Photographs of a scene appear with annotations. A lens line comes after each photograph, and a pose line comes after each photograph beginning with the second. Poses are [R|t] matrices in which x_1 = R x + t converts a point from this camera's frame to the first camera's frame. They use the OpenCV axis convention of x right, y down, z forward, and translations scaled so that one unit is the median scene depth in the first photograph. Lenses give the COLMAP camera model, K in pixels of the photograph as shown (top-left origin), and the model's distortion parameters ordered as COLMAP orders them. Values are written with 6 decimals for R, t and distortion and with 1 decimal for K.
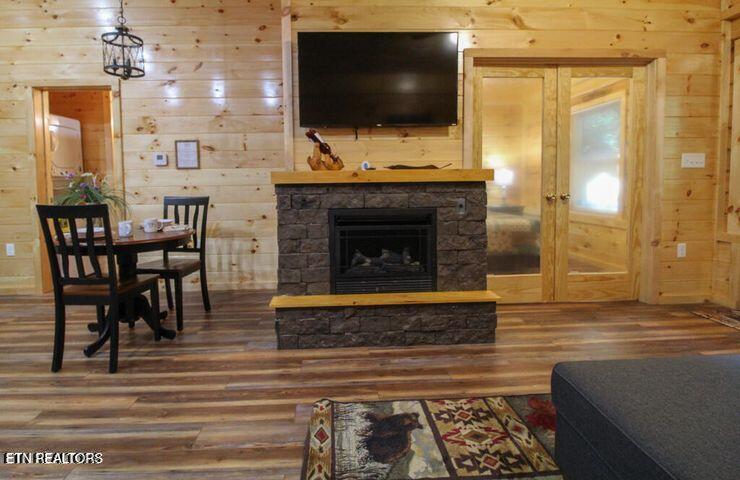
lens RADIAL K [[367.5, 0, 357.8], [0, 367.5, 206.1], [0, 0, 1]] dist [-0.013567, -0.003526]
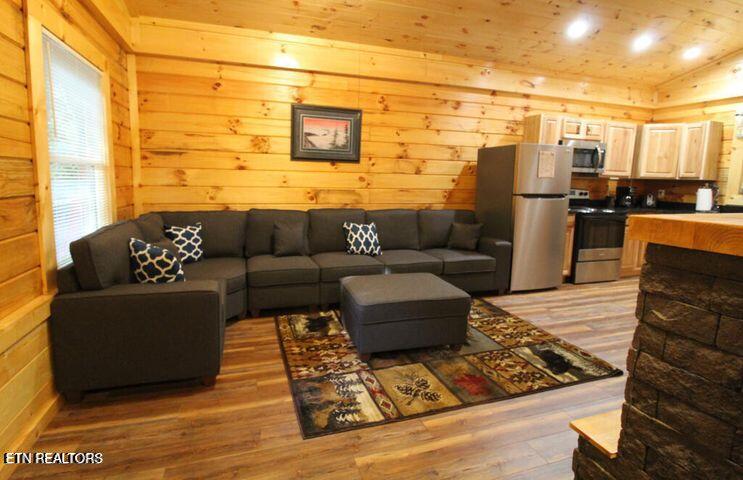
lens RADIAL K [[369.0, 0, 350.9], [0, 369.0, 217.4], [0, 0, 1]] dist [-0.013567, -0.003526]
pose [[-0.964400, 0.020992, -0.263615, 0.863000], [-0.026480, 0.984169, 0.175245, -0.180037], [0.263120, 0.175987, -0.948576, 1.353483]]
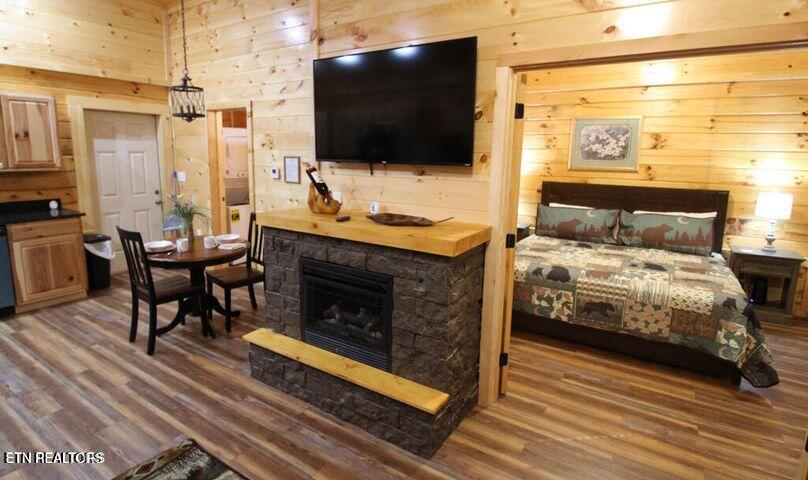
lens RADIAL K [[417.0, 0, 389.5], [0, 417.0, 223.0], [0, 0, 1]] dist [-0.003829, -0.010805]
pose [[0.808615, 0.123073, -0.575322, 0.731710], [-0.065494, 0.990628, 0.119863, -0.225975], [0.584682, -0.059243, 0.809097, 0.251151]]
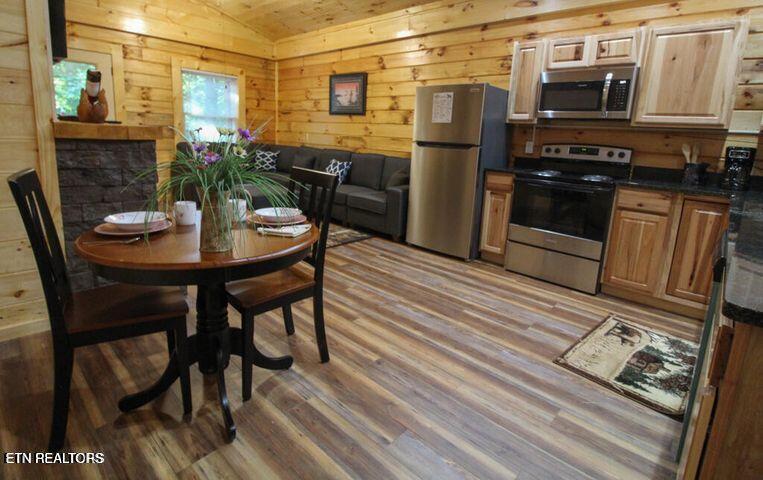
lens RADIAL K [[383.4, 0, 374.6], [0, 383.4, 208.0], [0, 0, 1]] dist [-0.018656, -0.001583]
pose [[-0.697645, -0.155865, 0.699284, -1.265794], [0.009804, 0.973880, 0.226851, -0.111894], [-0.716377, 0.165117, -0.677894, 1.251289]]
